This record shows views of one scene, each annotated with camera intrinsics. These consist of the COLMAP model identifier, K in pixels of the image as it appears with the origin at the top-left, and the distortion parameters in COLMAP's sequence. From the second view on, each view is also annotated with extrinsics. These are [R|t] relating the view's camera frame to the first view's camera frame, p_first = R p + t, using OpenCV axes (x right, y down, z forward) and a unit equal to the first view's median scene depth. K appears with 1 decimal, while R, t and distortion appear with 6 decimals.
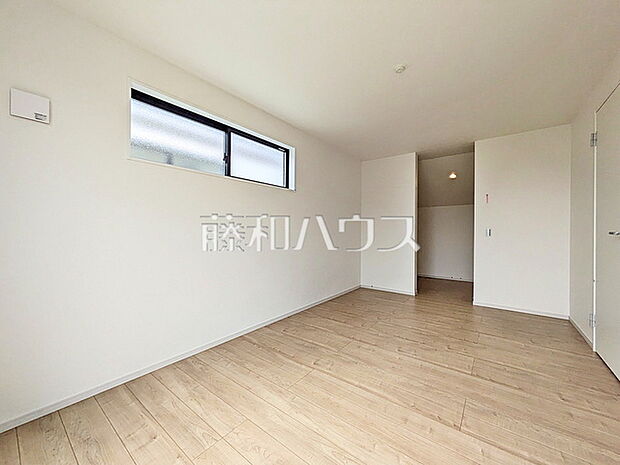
lens RADIAL K [[246.7, 0, 307.9], [0, 246.7, 230.6], [0, 0, 1]] dist [0.003132, 0.000249]
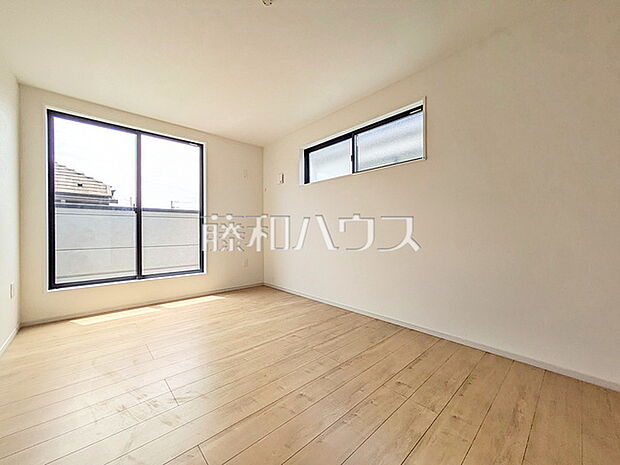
lens RADIAL K [[246.7, 0, 310.9], [0, 246.7, 231.7], [0, 0, 1]] dist [0.003132, 0.000249]
pose [[-0.172317, 0.006938, -0.985017, 0.927803], [0.008233, 0.999950, 0.005603, 0.050144], [0.985007, -0.007144, -0.172366, 1.055291]]
